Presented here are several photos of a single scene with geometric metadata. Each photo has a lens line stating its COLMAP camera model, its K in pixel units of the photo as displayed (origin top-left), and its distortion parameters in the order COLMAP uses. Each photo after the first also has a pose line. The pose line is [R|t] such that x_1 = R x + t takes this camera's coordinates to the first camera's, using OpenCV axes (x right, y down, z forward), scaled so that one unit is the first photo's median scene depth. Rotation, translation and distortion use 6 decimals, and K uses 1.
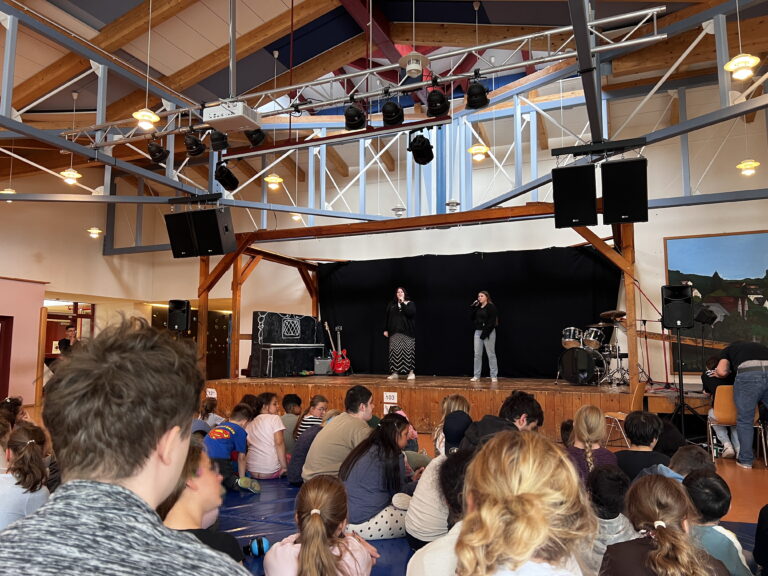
lens RADIAL K [[566.7, 0, 384.0], [0, 566.7, 288.0], [0, 0, 1]] dist [0.092835, -0.106048]
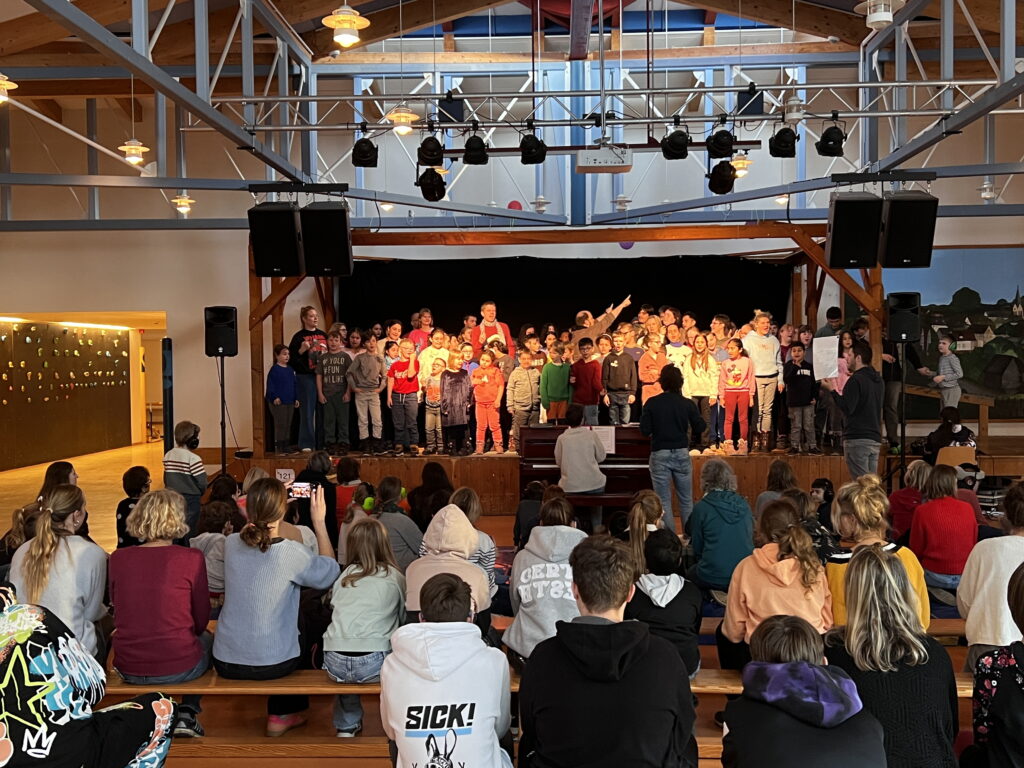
lens RADIAL K [[1065.2, 0, 512.0], [0, 1065.2, 384.0], [0, 0, 1]] dist [0.192932, -0.426535]
pose [[0.936887, -0.018930, 0.349119, -0.445015], [-0.026121, 0.991953, 0.123884, -0.076844], [-0.348655, -0.125184, 0.928853, -0.218520]]
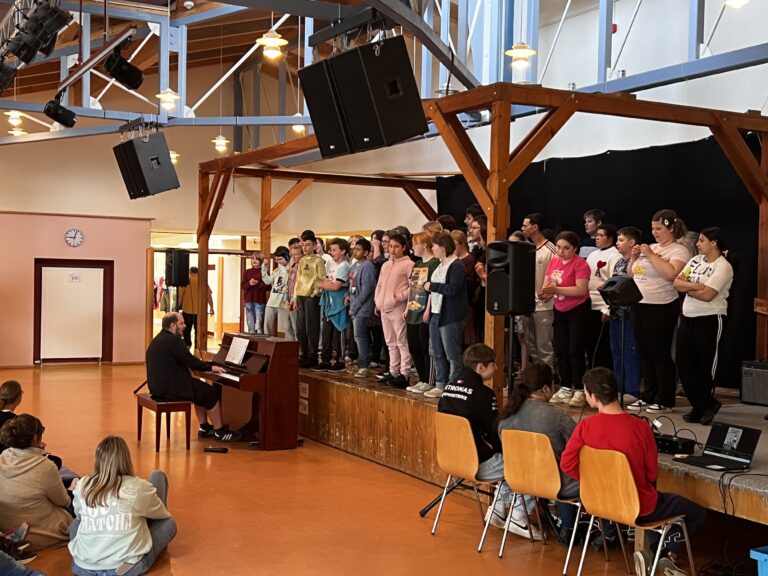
lens RADIAL K [[976.1, 0, 384.0], [0, 976.1, 288.0], [0, 0, 1]] dist [0.249112, -0.851135]
pose [[0.790133, 0.021223, -0.612568, 0.667076], [0.050028, 0.993833, 0.098962, -0.040963], [0.610890, -0.108838, 0.784199, 0.087195]]
